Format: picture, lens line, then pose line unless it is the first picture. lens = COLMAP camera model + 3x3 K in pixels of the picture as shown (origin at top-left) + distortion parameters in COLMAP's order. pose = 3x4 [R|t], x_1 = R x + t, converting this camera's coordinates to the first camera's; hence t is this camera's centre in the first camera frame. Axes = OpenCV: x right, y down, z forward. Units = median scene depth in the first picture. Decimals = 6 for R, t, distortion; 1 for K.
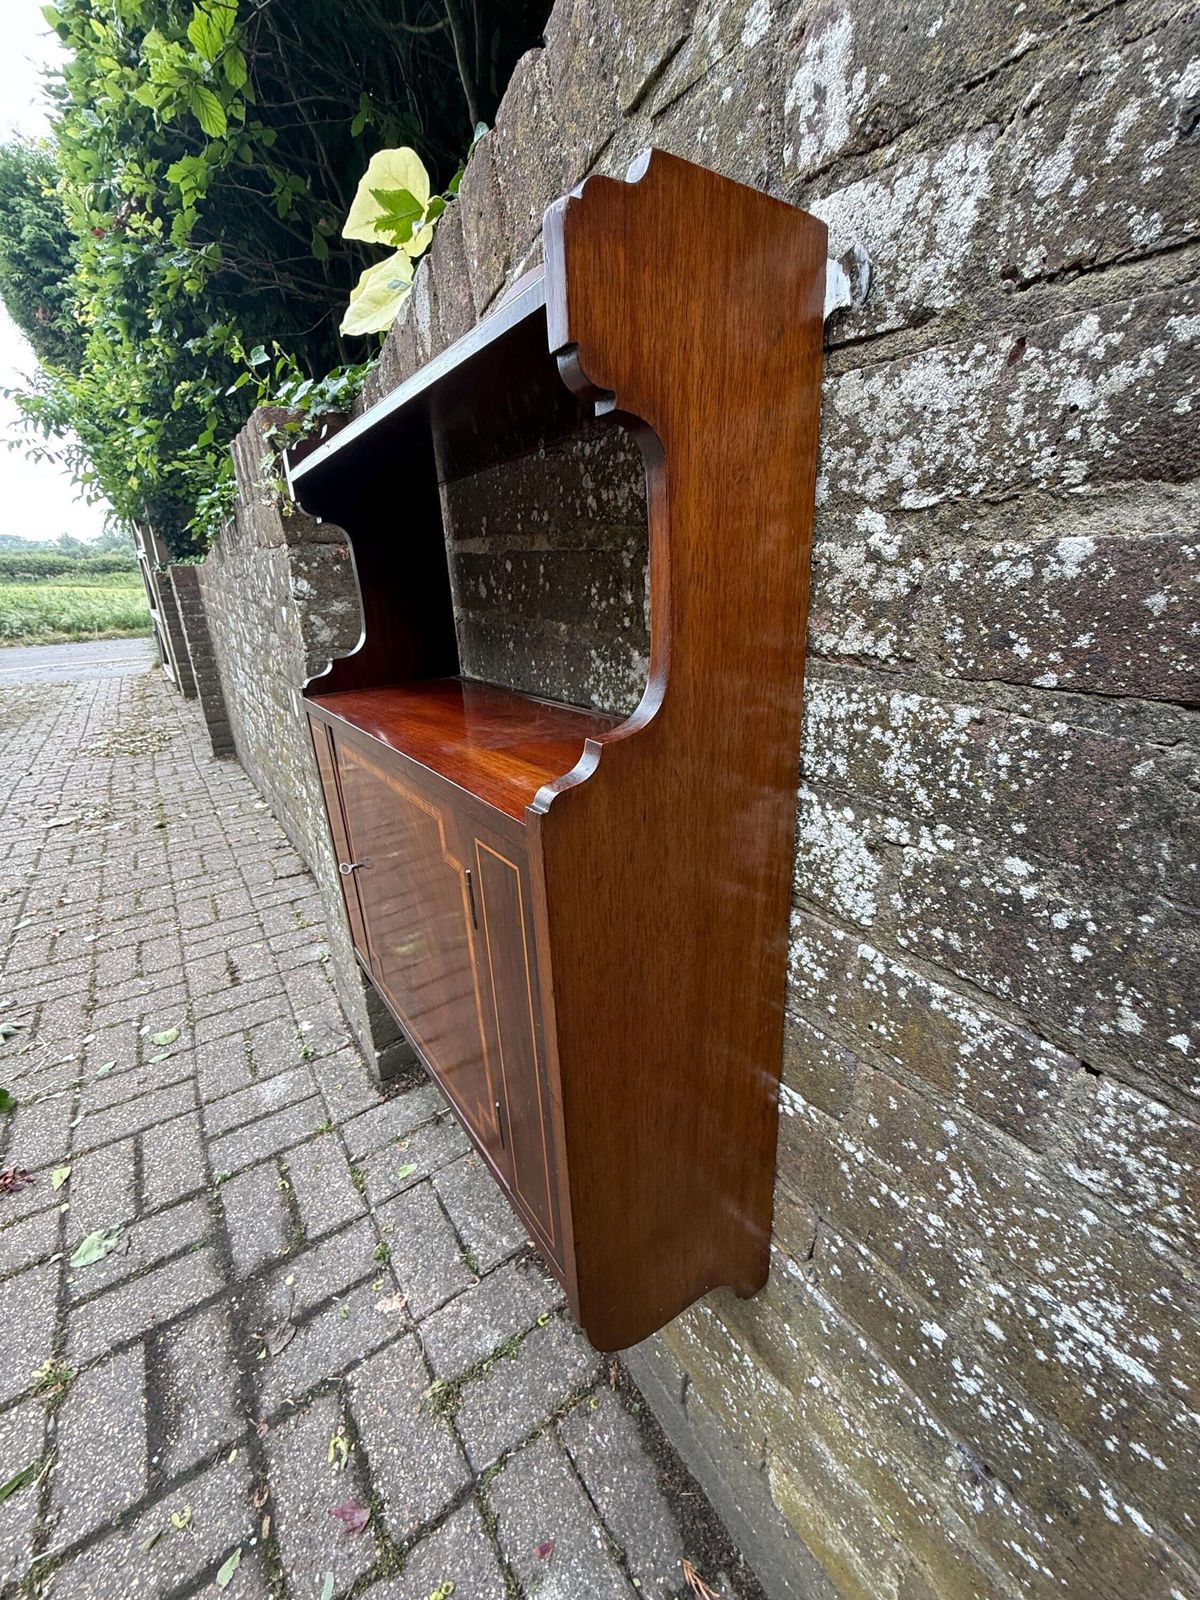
lens RADIAL K [[636.8, 0, 600.4], [0, 636.8, 796.5], [0, 0, 1]] dist [0.000169, -0.000366]
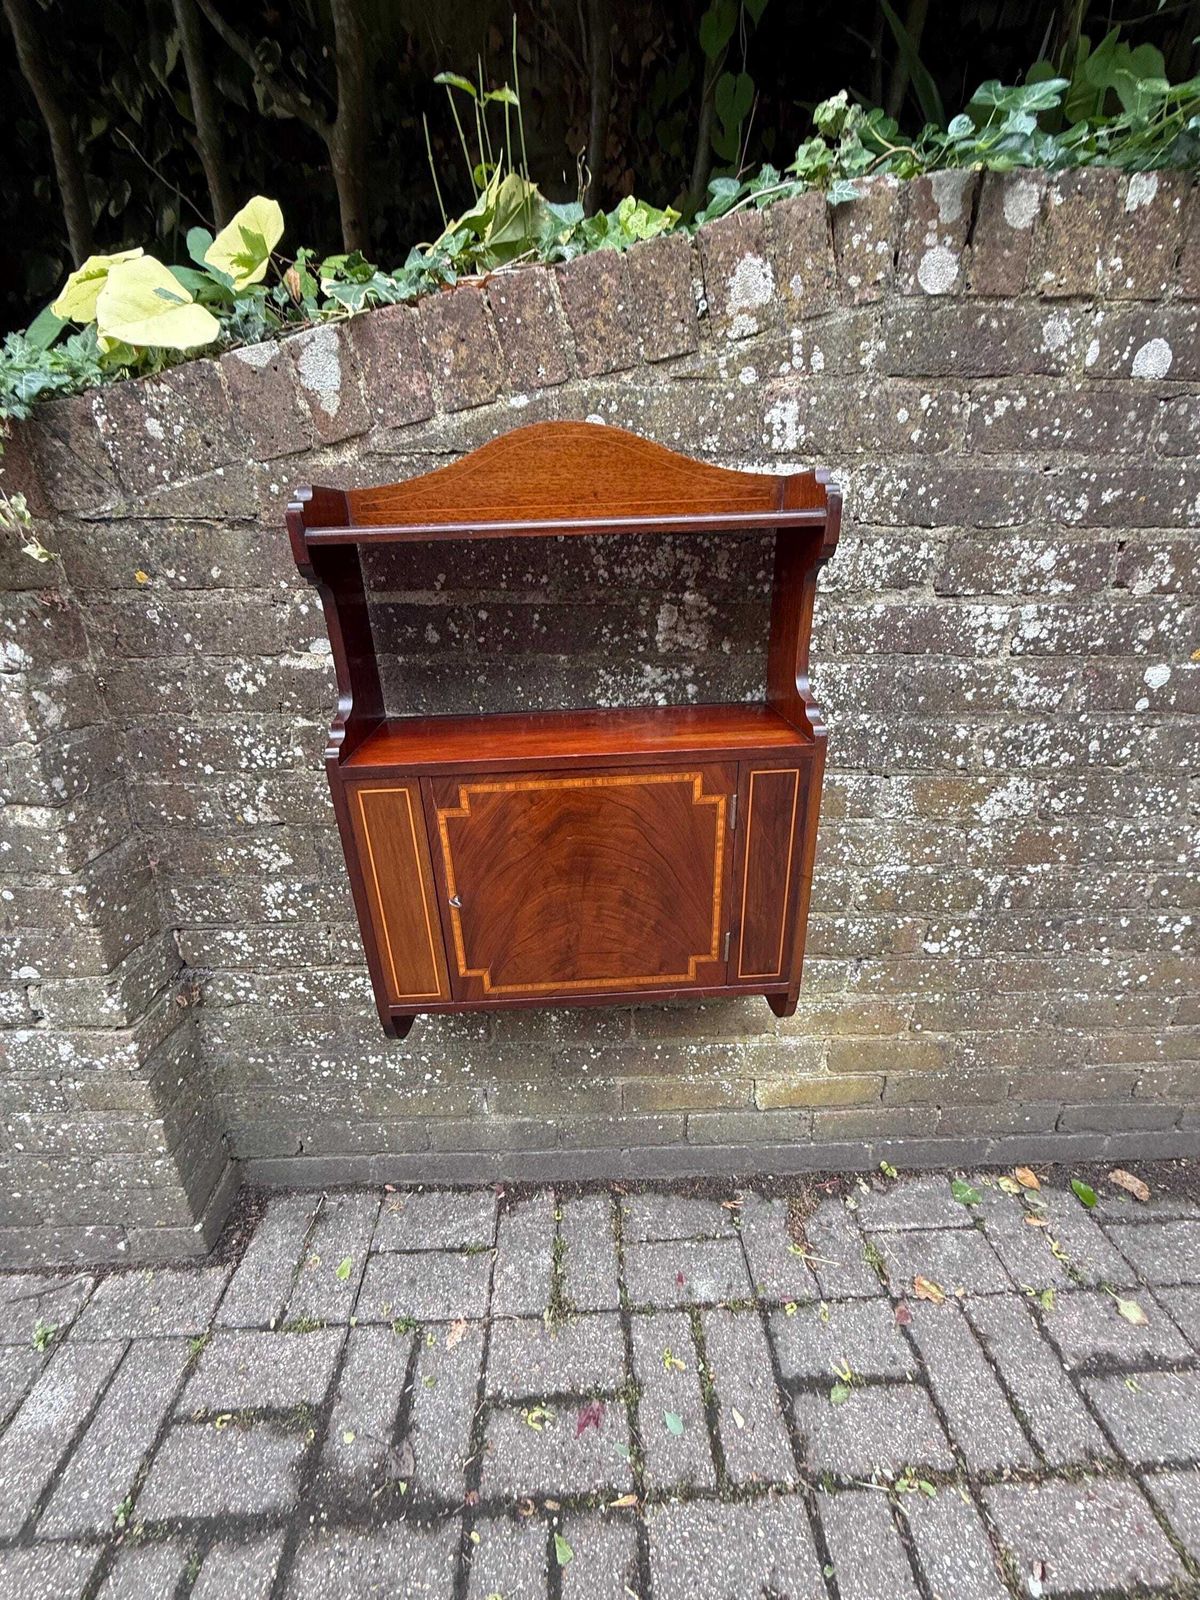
lens RADIAL K [[636.8, 0, 598.3], [0, 636.8, 796.7], [0, 0, 1]] dist [0.000169, -0.000366]
pose [[0.539367, -0.302717, 0.785777, -1.896421], [0.285807, 0.943566, 0.167322, -0.301714], [-0.792084, 0.134333, 0.595448, 0.247910]]
